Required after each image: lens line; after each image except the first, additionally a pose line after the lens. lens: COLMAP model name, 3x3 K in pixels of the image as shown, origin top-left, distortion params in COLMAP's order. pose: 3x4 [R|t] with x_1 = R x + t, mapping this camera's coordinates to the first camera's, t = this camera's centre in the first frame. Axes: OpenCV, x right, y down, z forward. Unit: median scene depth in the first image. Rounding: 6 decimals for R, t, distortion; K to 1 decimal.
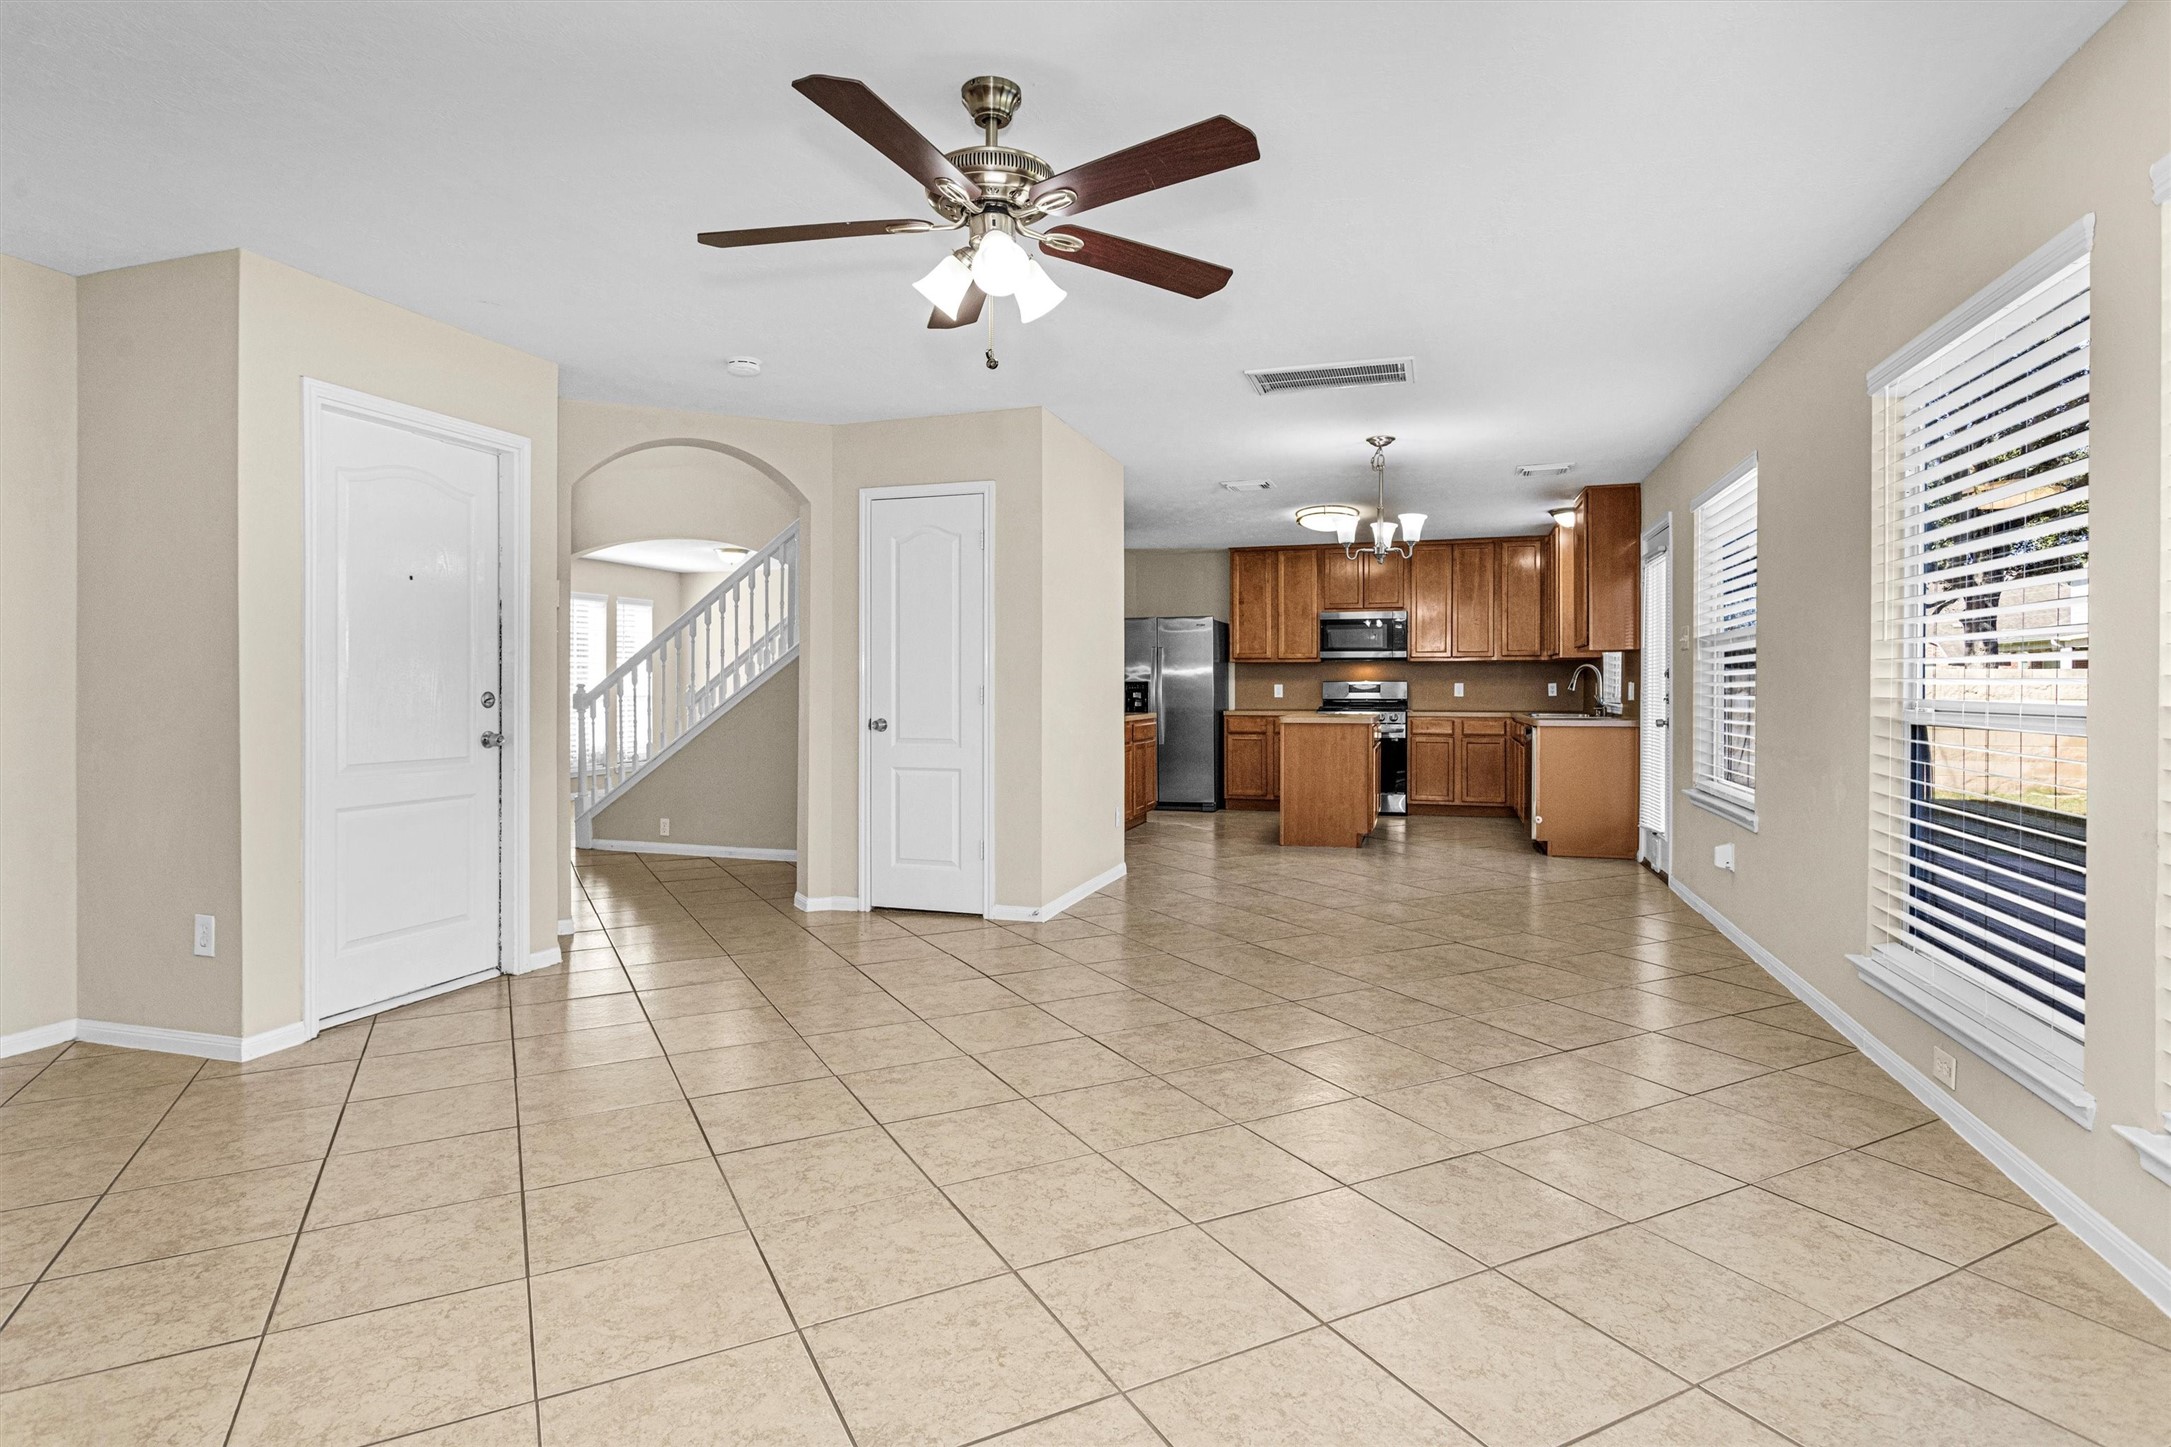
lens RADIAL K [[1087.8, 0, 1084.2], [0, 1087.8, 693.2], [0, 0, 1]] dist [0.001128, -0.000312]
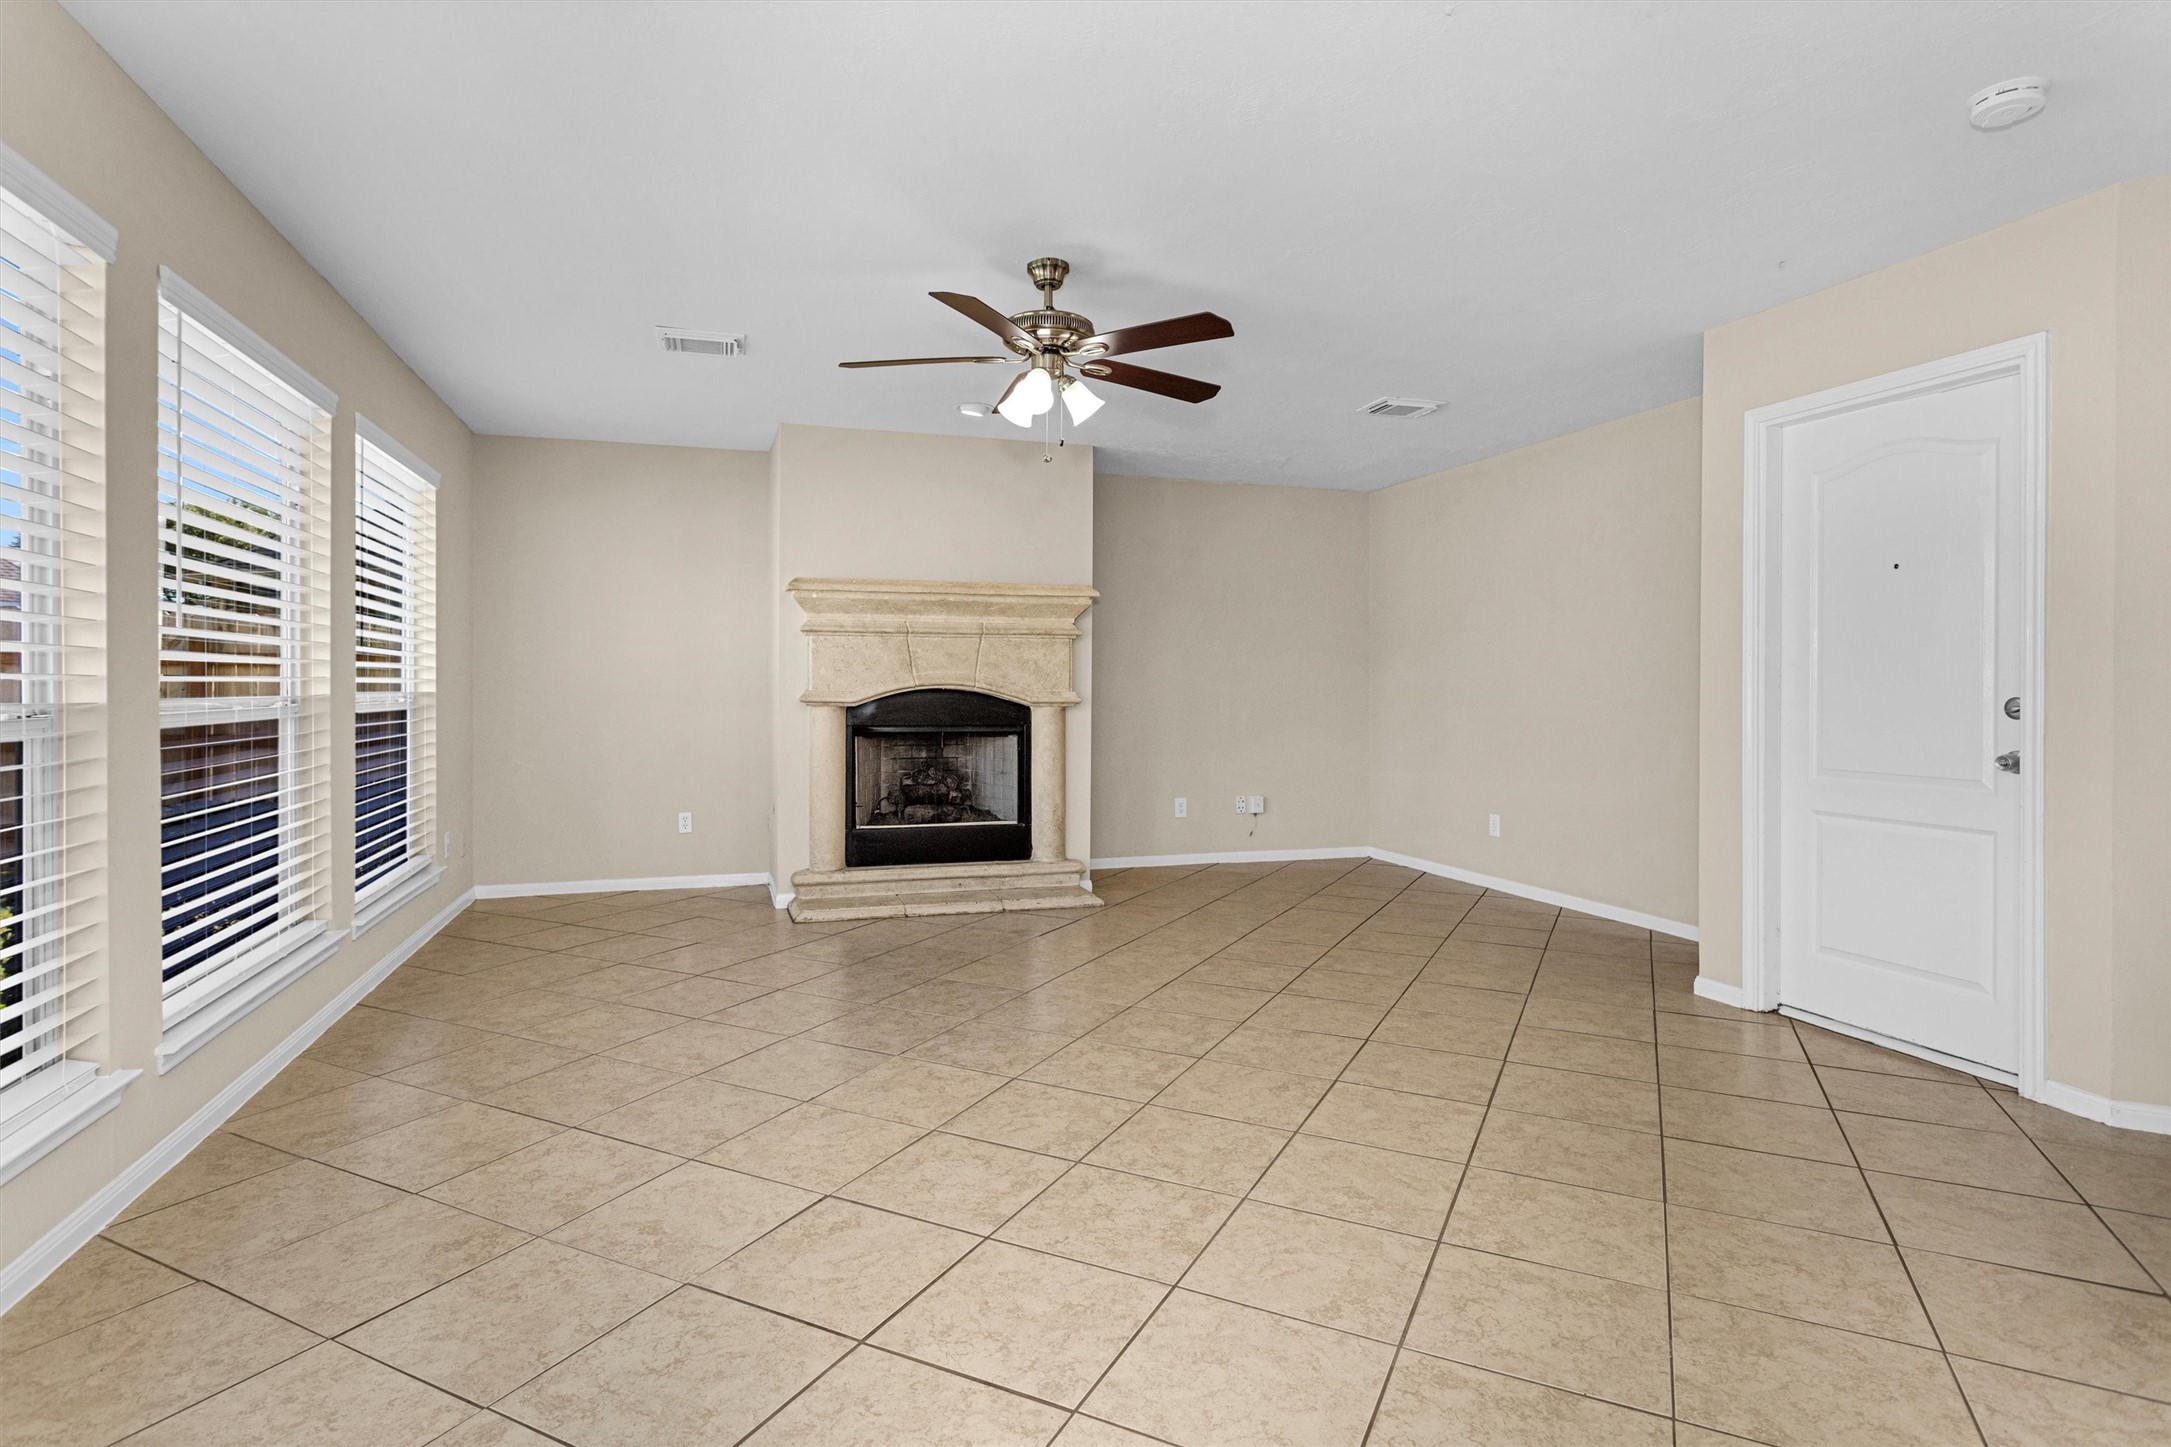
lens RADIAL K [[1087.8, 0, 1084.2], [0, 1087.8, 693.2], [0, 0, 1]] dist [0.001128, -0.000312]
pose [[-0.804610, 0.000733, -0.593804, 0.583749], [-0.005548, 0.999946, 0.008752, -0.010732], [0.593778, 0.010336, -0.804562, 1.767952]]
